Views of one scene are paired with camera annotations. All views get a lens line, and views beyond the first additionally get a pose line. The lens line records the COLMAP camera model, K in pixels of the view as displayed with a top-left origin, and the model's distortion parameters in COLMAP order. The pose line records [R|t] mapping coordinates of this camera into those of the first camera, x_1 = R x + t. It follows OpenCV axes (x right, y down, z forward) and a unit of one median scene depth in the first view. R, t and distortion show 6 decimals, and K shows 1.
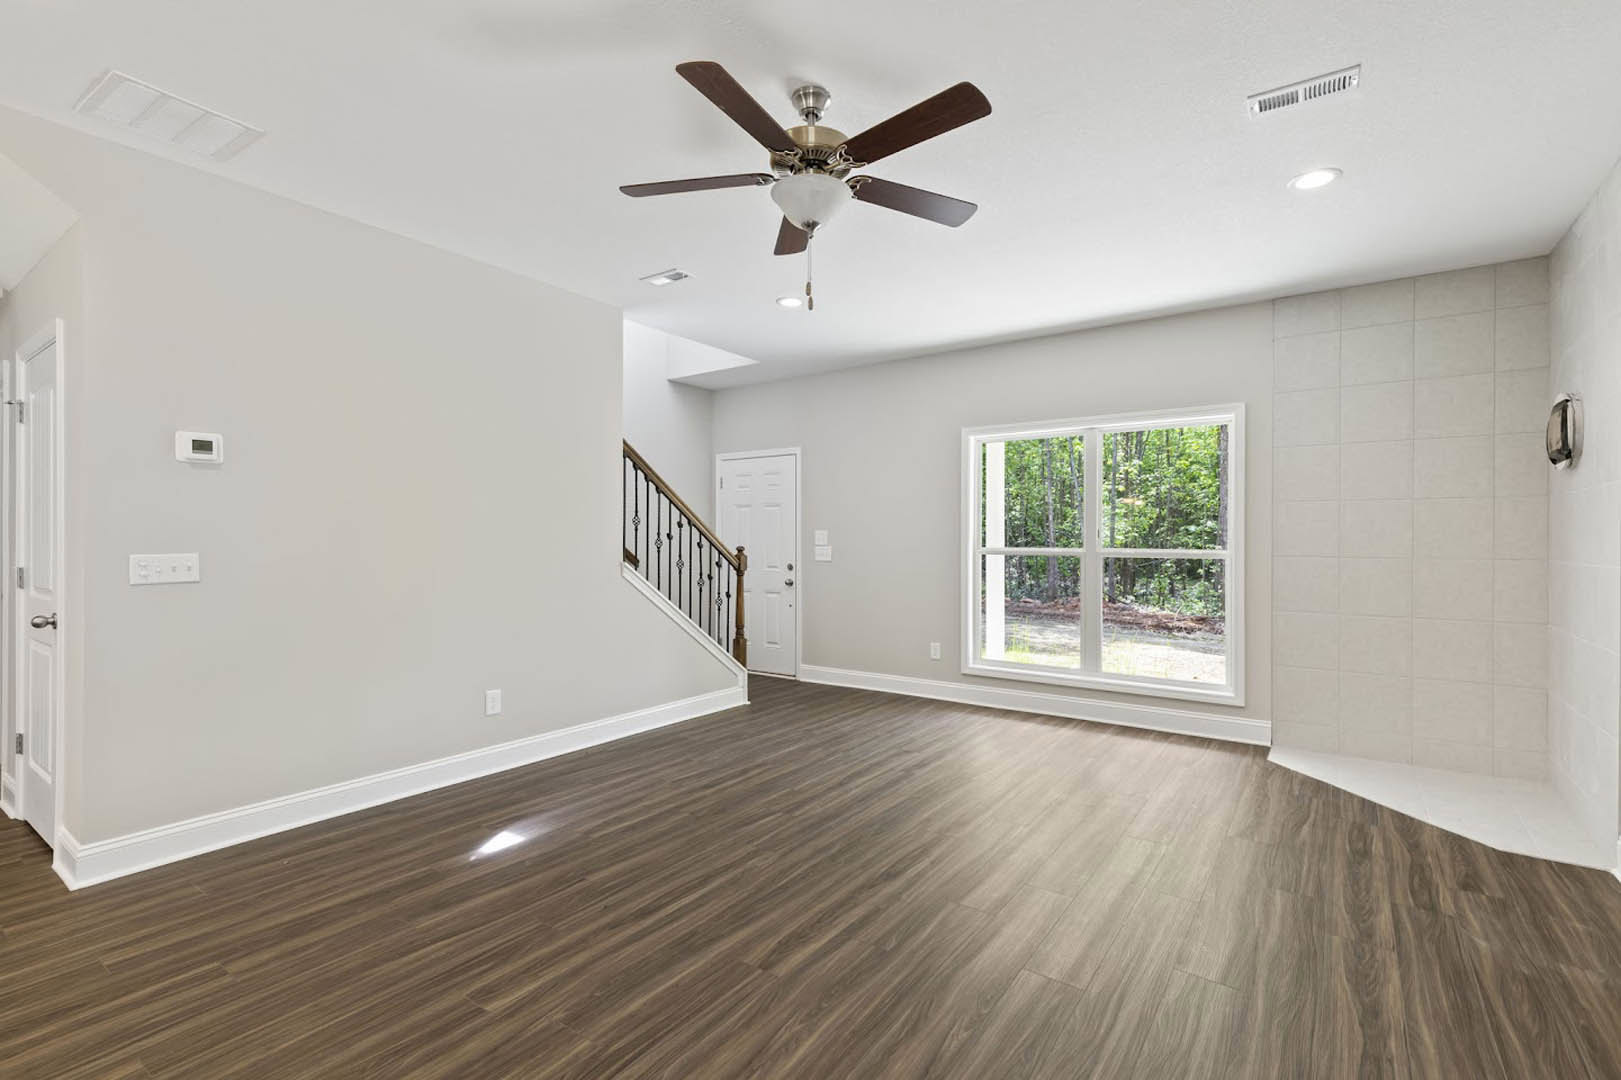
lens RADIAL K [[733.7, 0, 821.2], [0, 733.7, 541.0], [0, 0, 1]] dist [0.008552, 0.000135]
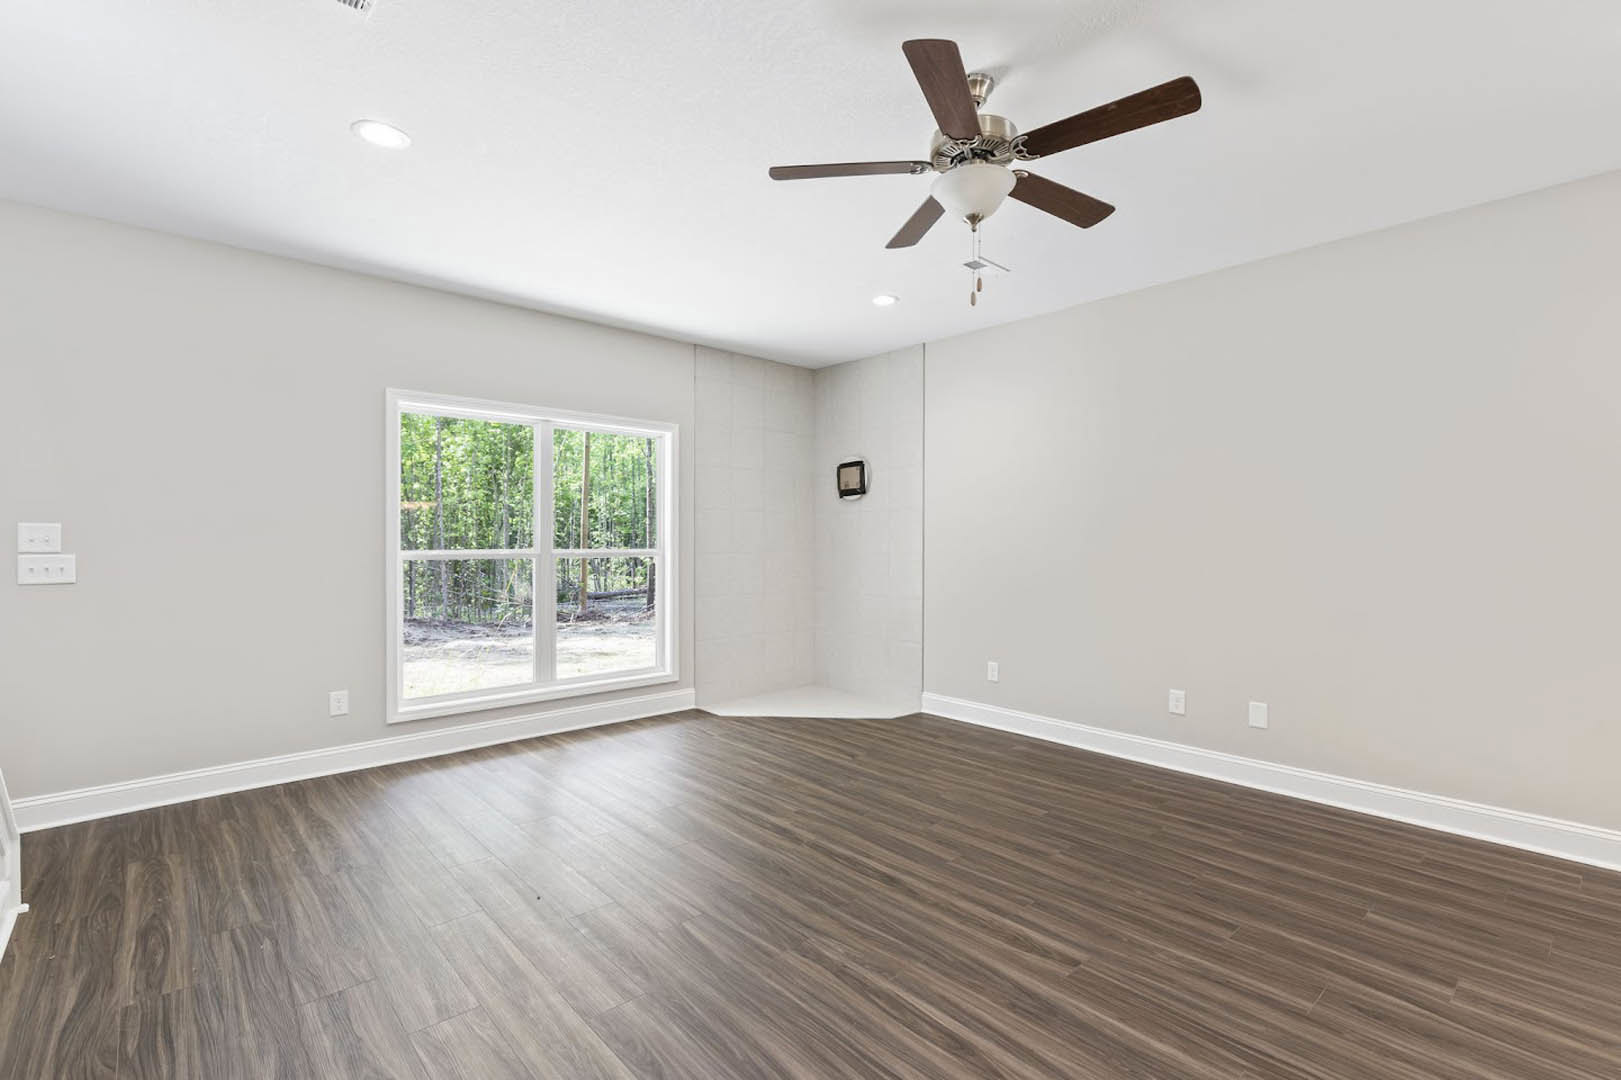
lens RADIAL K [[733.7, 0, 821.2], [0, 733.7, 541.0], [0, 0, 1]] dist [0.008552, 0.000135]
pose [[0.211143, -0.002605, 0.977452, -0.532746], [0.000689, 0.999997, 0.002516, -0.003561], [-0.977455, 0.000142, 0.211144, 0.525383]]
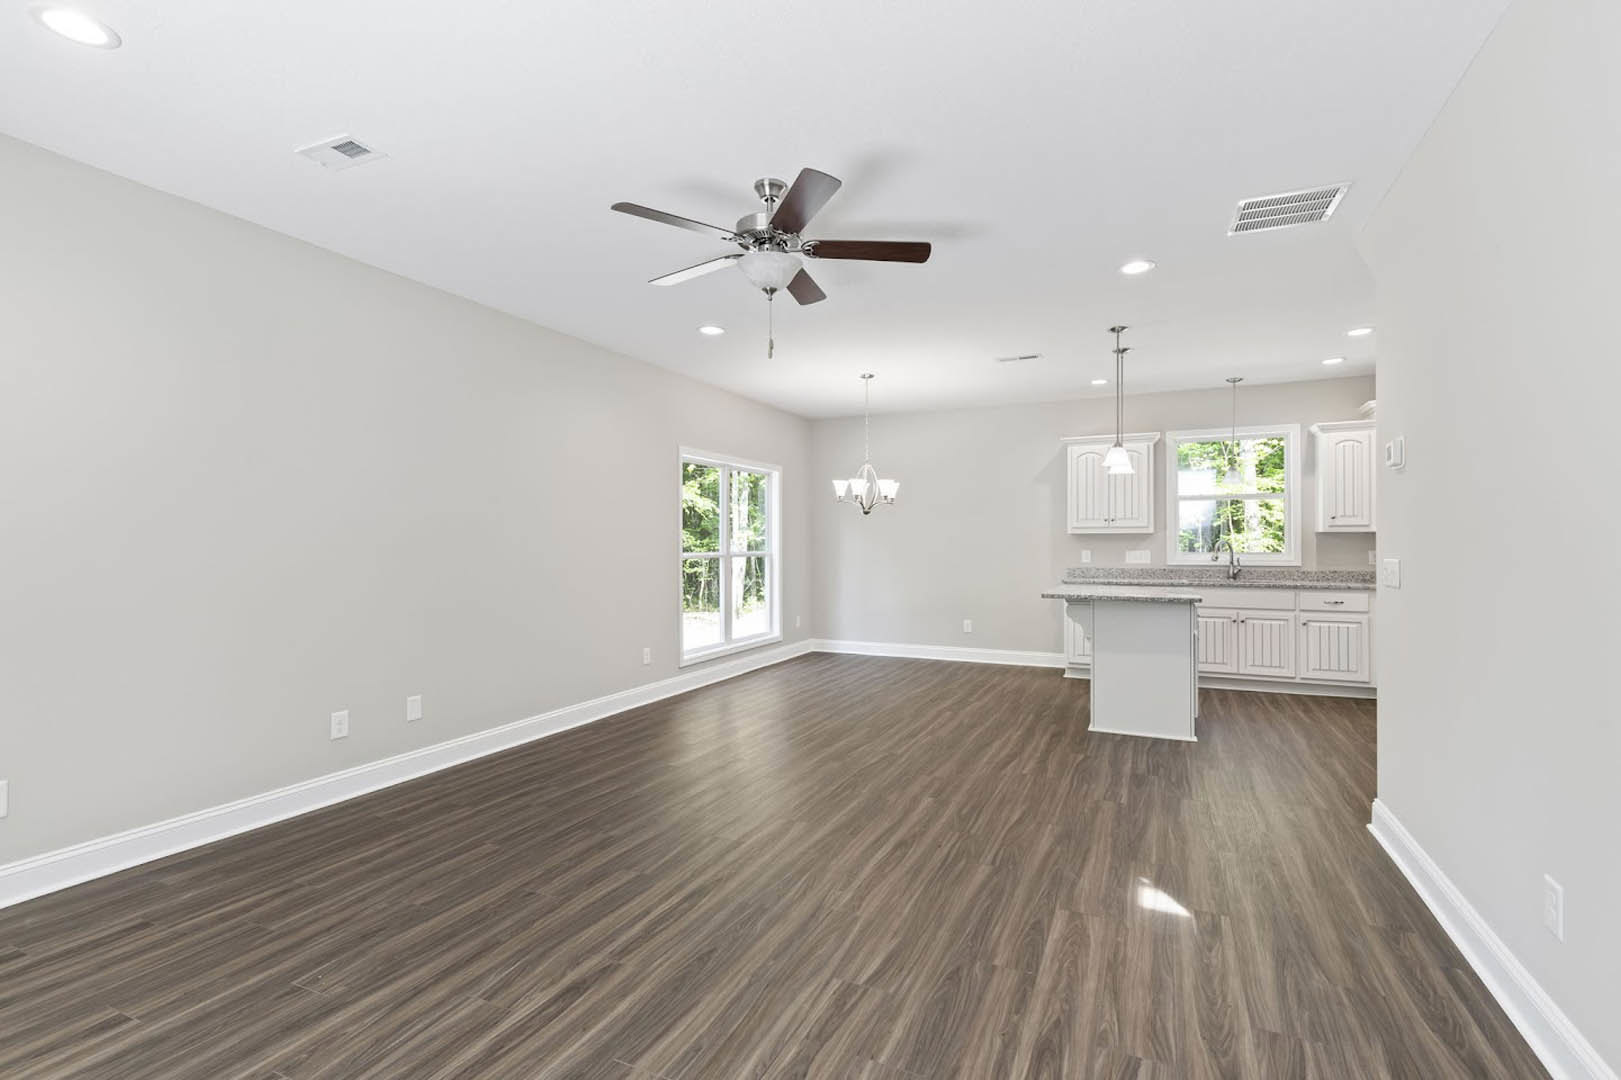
lens RADIAL K [[733.7, 0, 821.2], [0, 733.7, 541.0], [0, 0, 1]] dist [0.008552, 0.000135]
pose [[-0.982769, -0.000405, -0.184839, 0.069024], [-0.000105, 0.999999, -0.001634, -0.004204], [0.184840, -0.001587, -0.982767, 1.180315]]
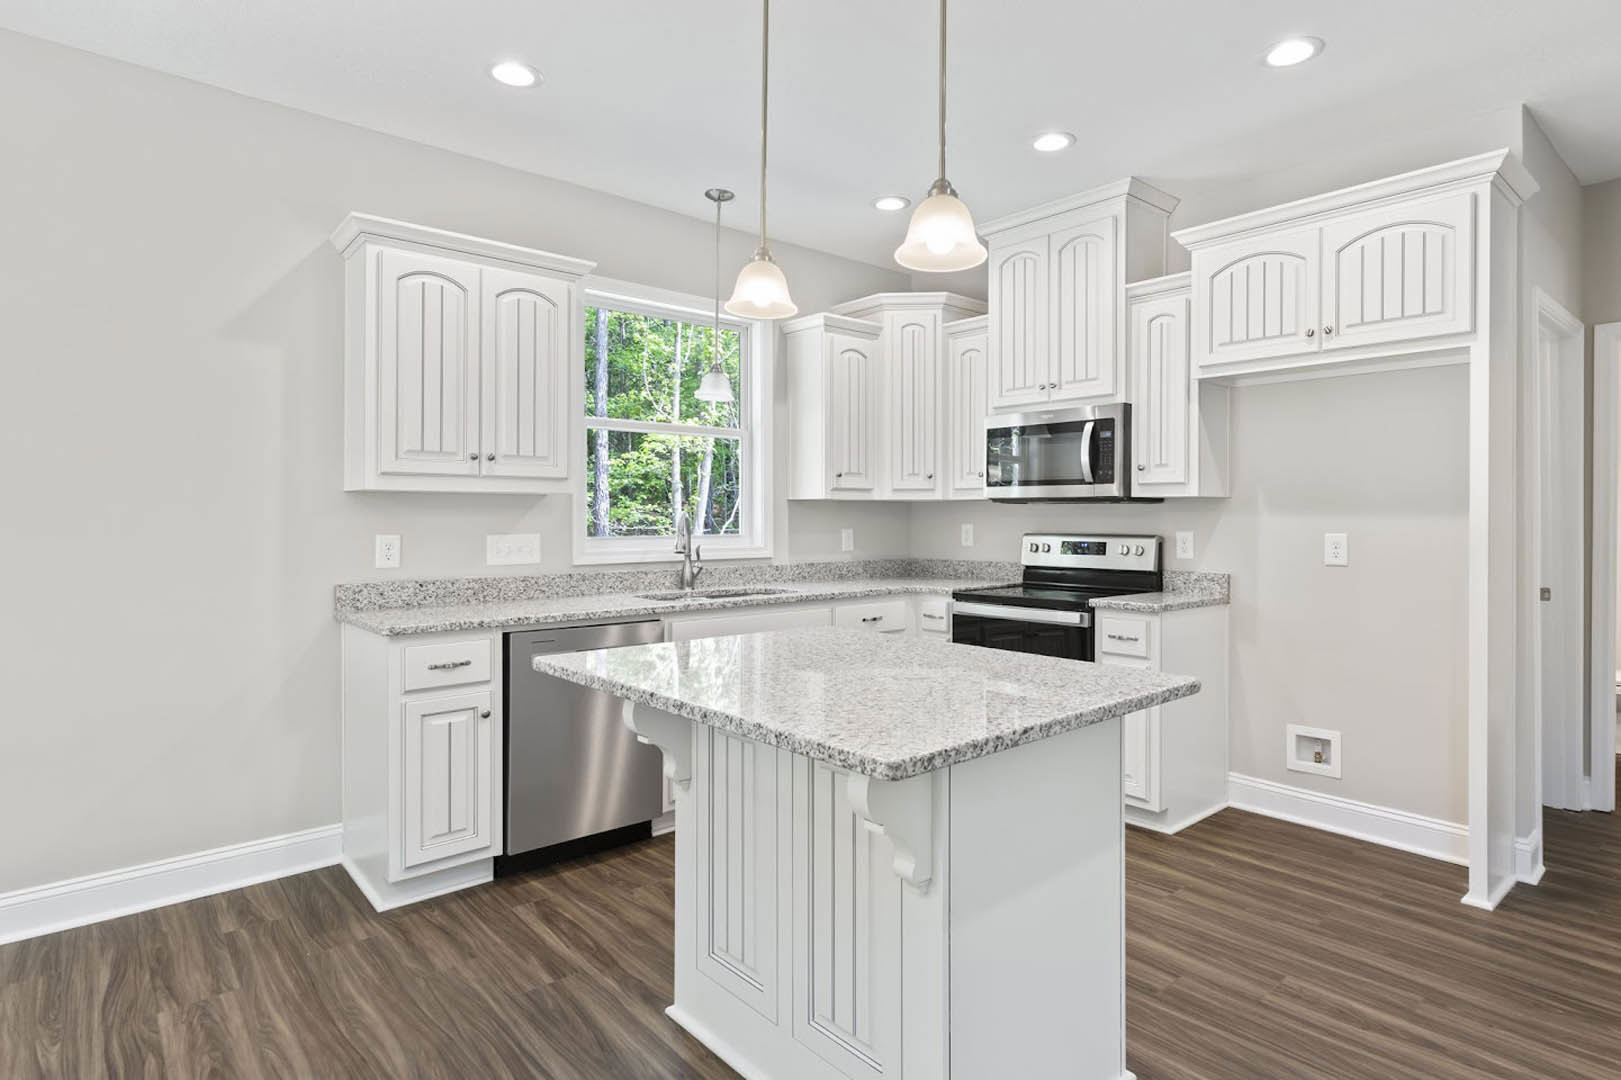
lens RADIAL K [[858.9, 0, 848.2], [0, 858.9, 513.2], [0, 0, 1]] dist [0.002687, 0.000606]
pose [[-0.215211, -0.006020, -0.976549, -0.187162], [-0.005113, 0.999974, -0.005037, -0.002993], [0.976554, 0.003909, -0.215237, 0.224561]]
